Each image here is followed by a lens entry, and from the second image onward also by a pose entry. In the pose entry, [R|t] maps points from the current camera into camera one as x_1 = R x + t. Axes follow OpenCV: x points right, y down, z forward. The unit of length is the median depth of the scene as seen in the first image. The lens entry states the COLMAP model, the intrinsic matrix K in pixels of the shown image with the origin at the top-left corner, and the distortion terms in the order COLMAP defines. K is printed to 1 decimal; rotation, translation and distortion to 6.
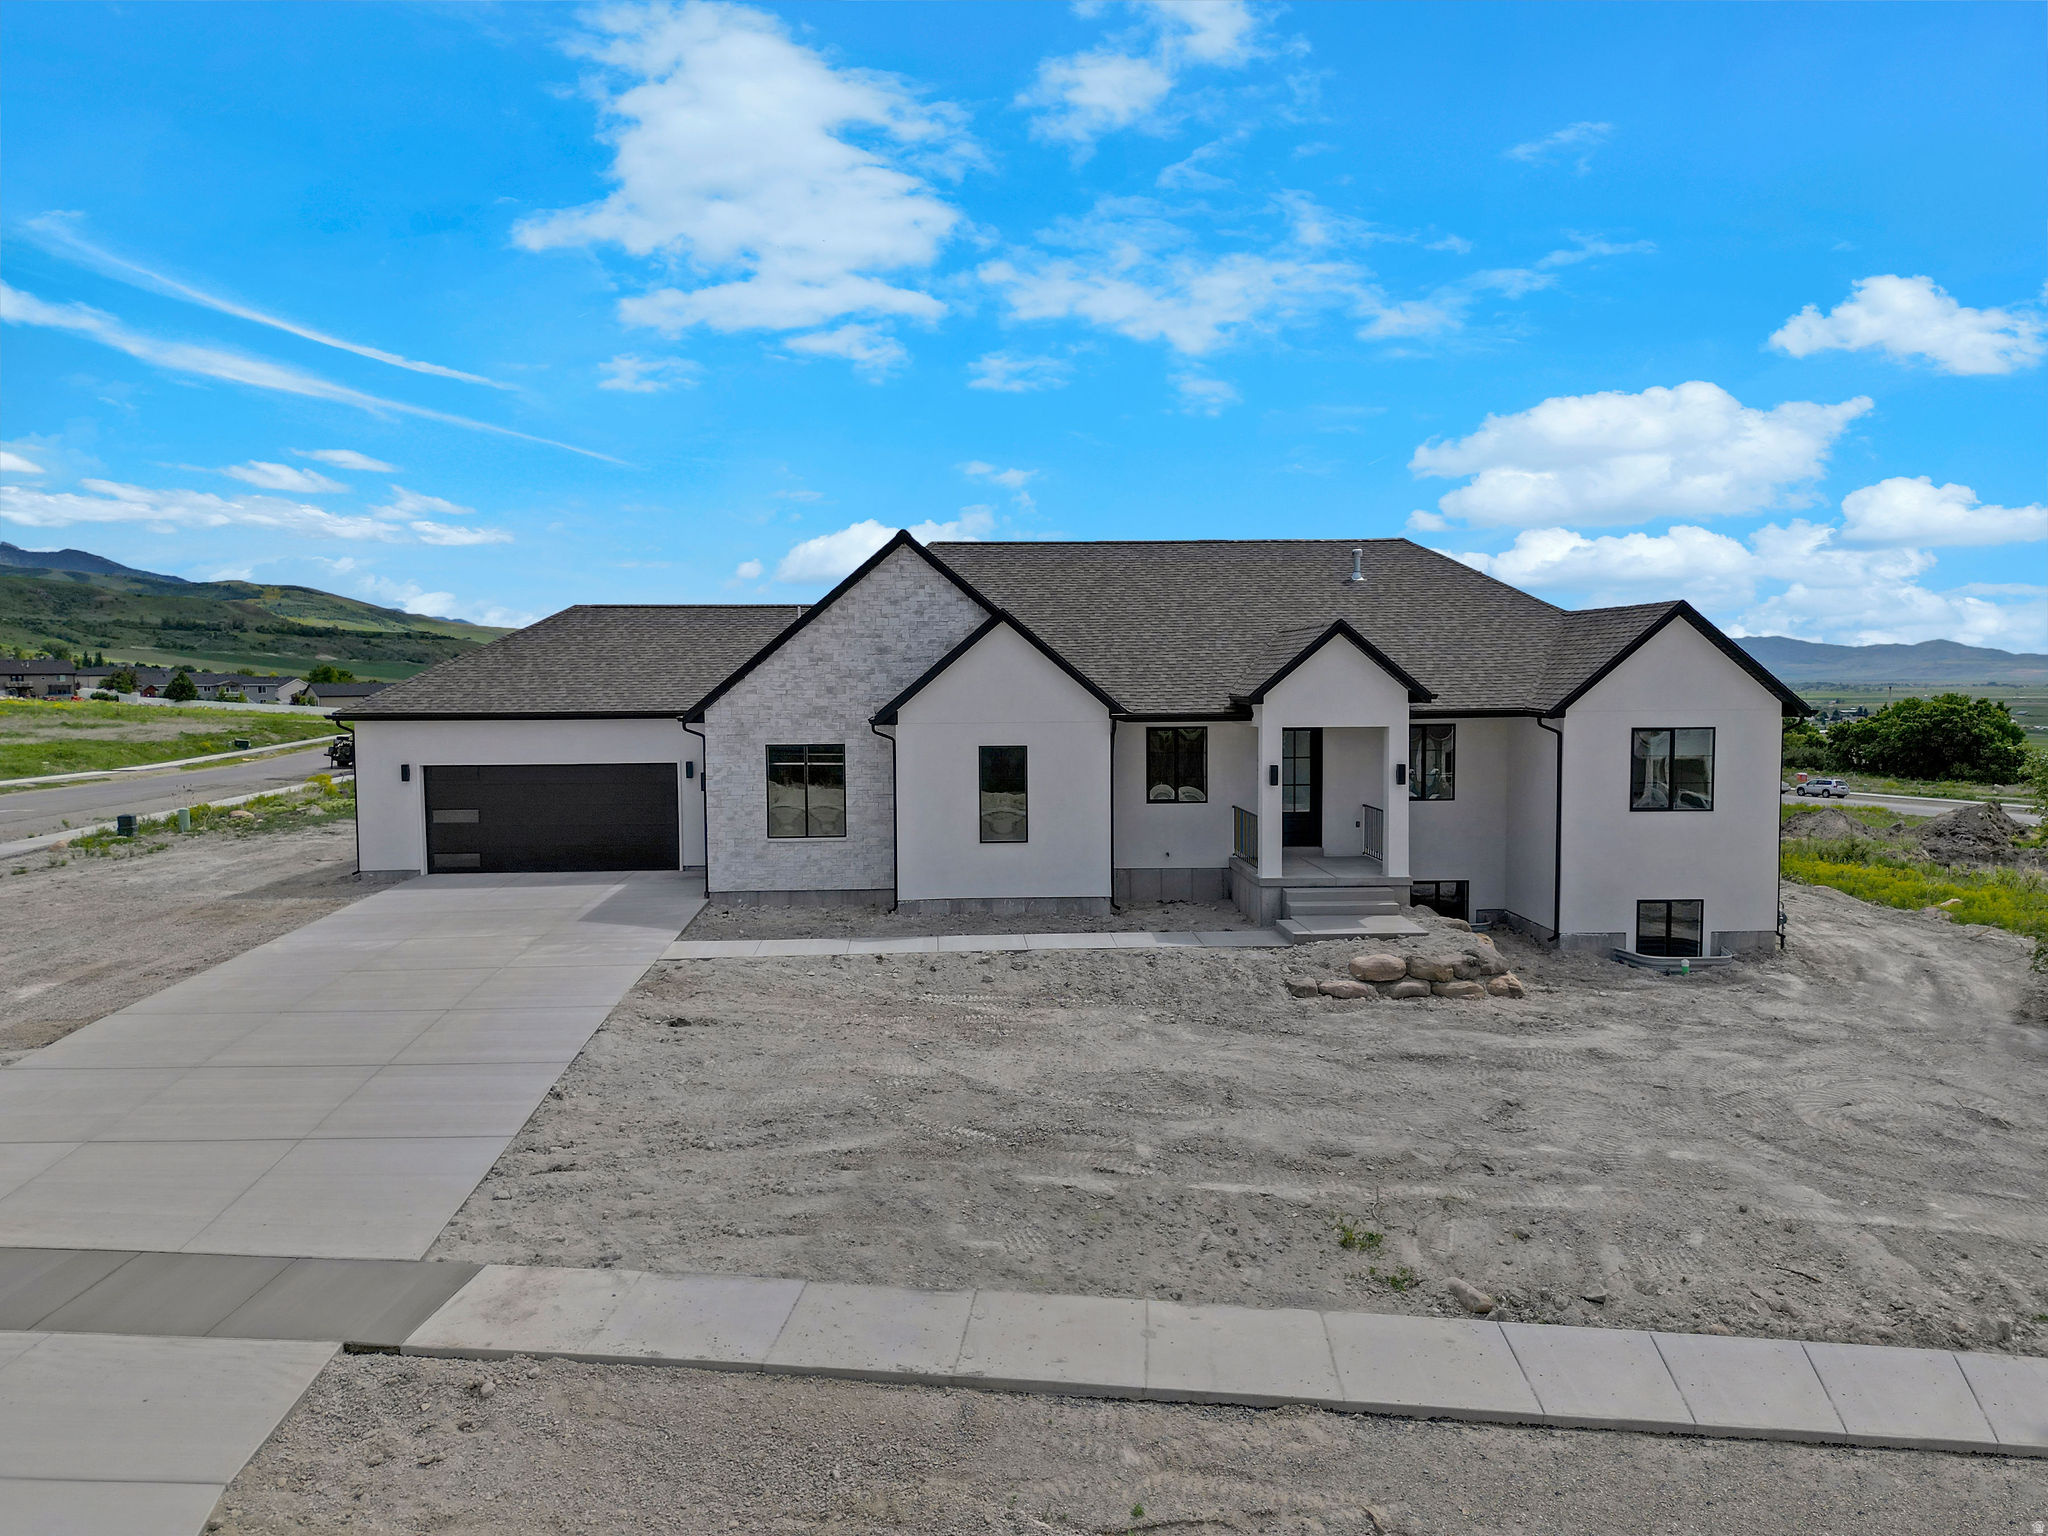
lens RADIAL K [[1497.1, 0, 1011.7], [0, 1497.1, 784.3], [0, 0, 1]] dist [0.008830, 0.001764]
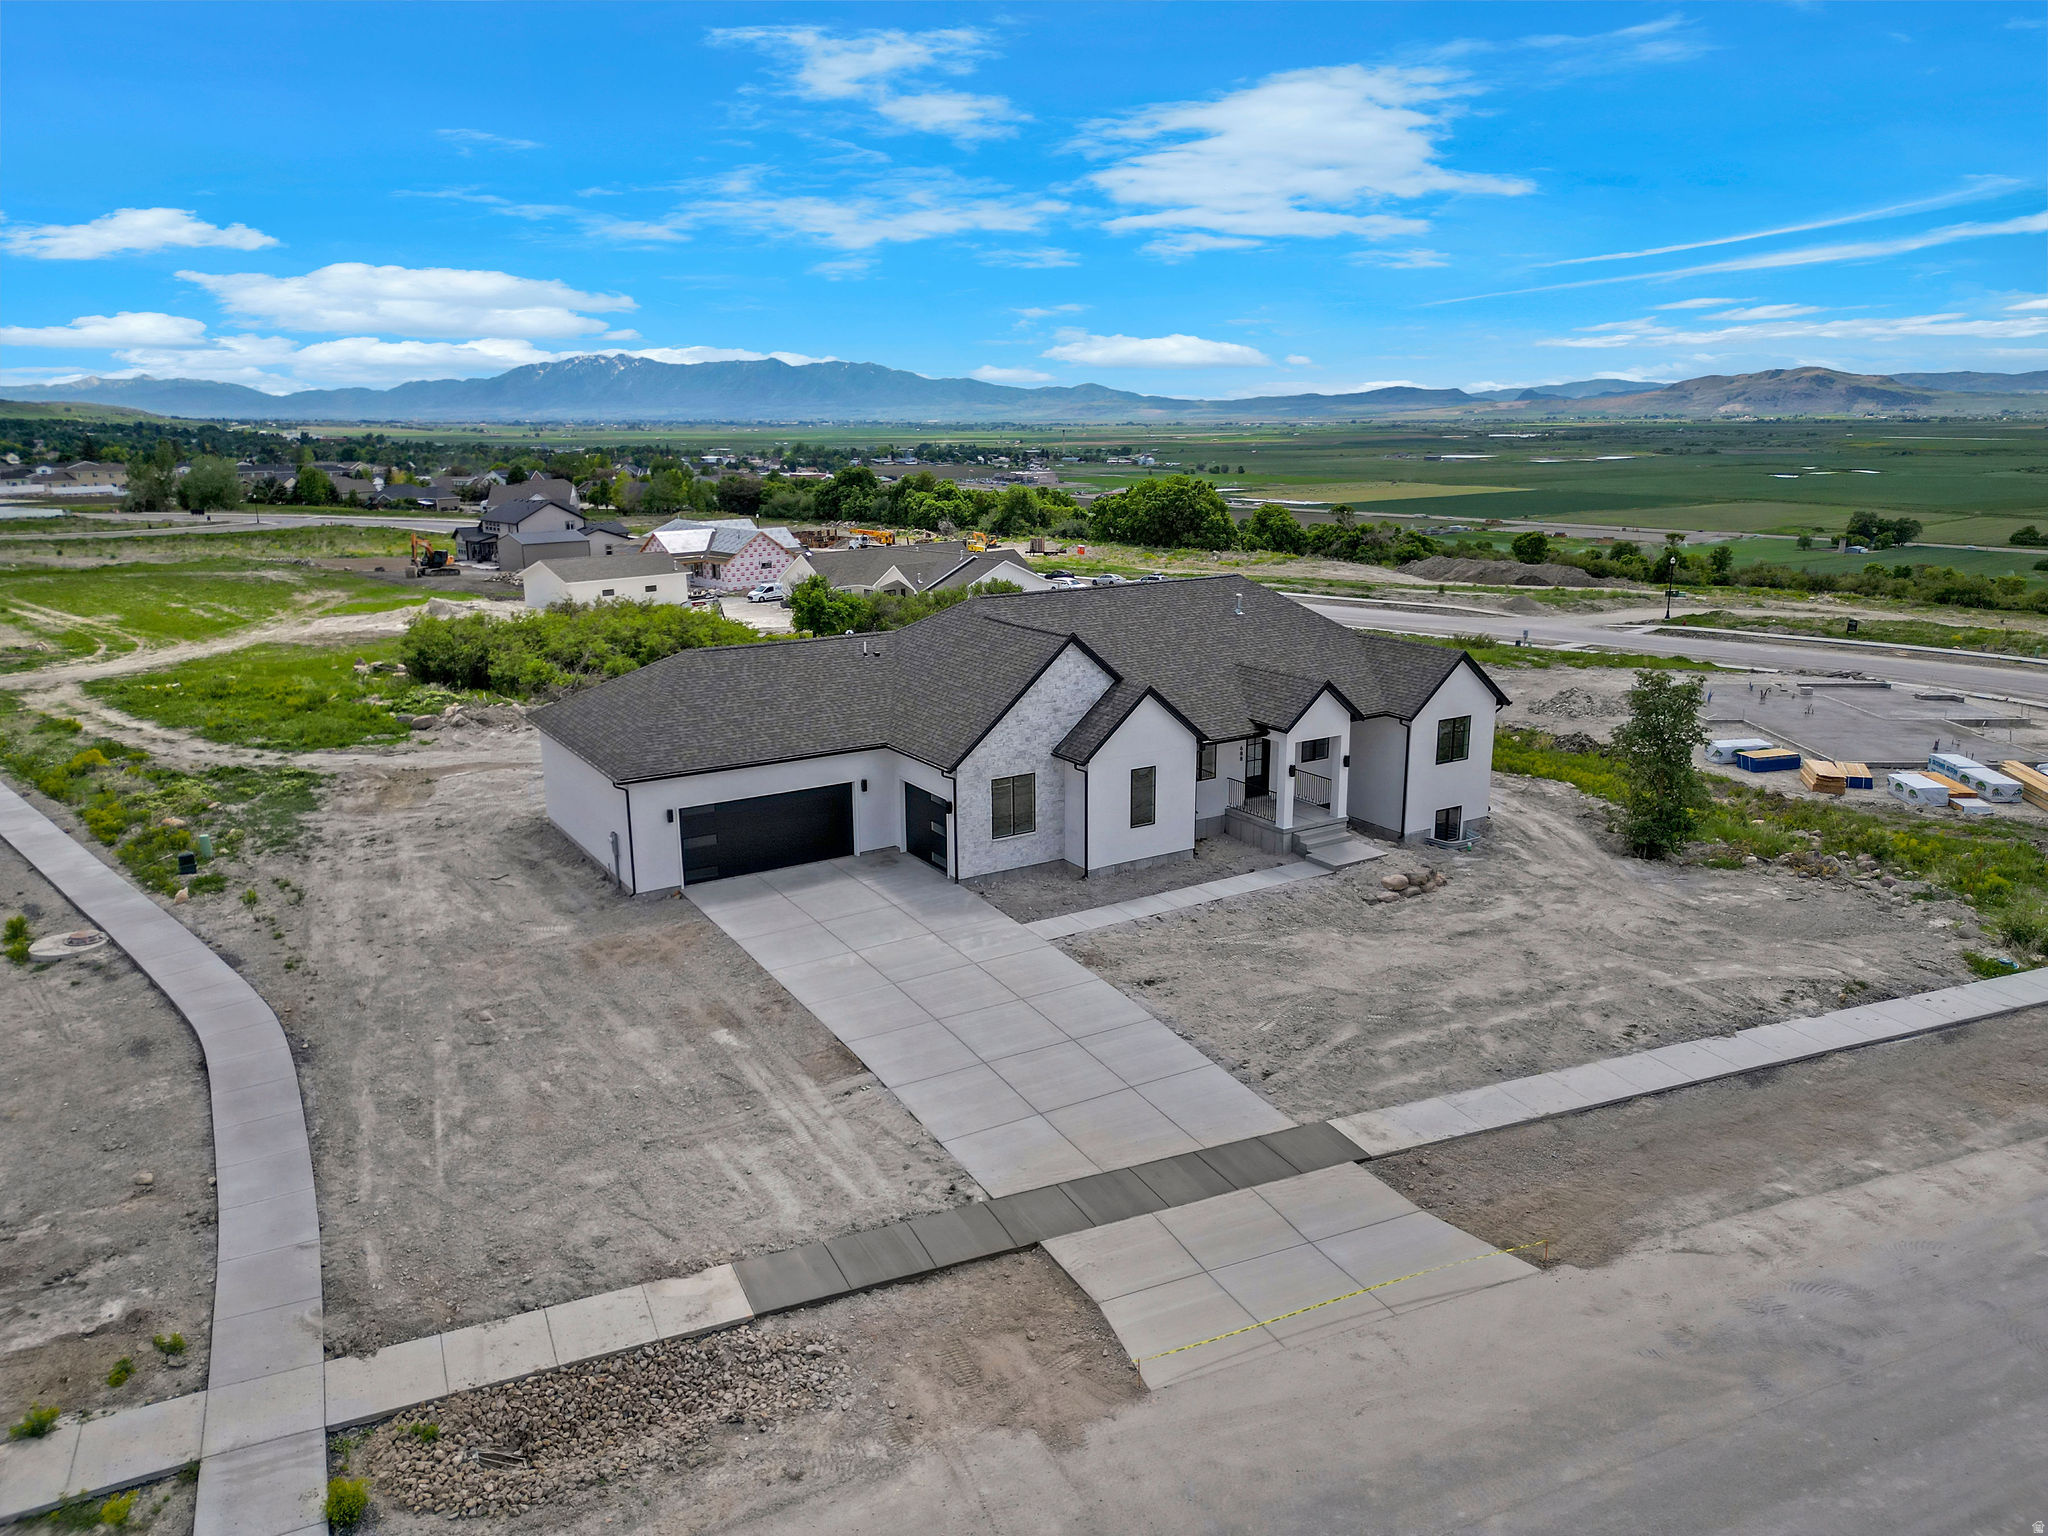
lens RADIAL K [[1497.1, 0, 1028.6], [0, 1497.1, 773.2], [0, 0, 1]] dist [0.008830, 0.001764]
pose [[0.868400, -0.119725, 0.481194, -0.888577], [0.039349, 0.983992, 0.173814, -0.304489], [-0.494301, -0.132005, 0.859209, -0.324749]]
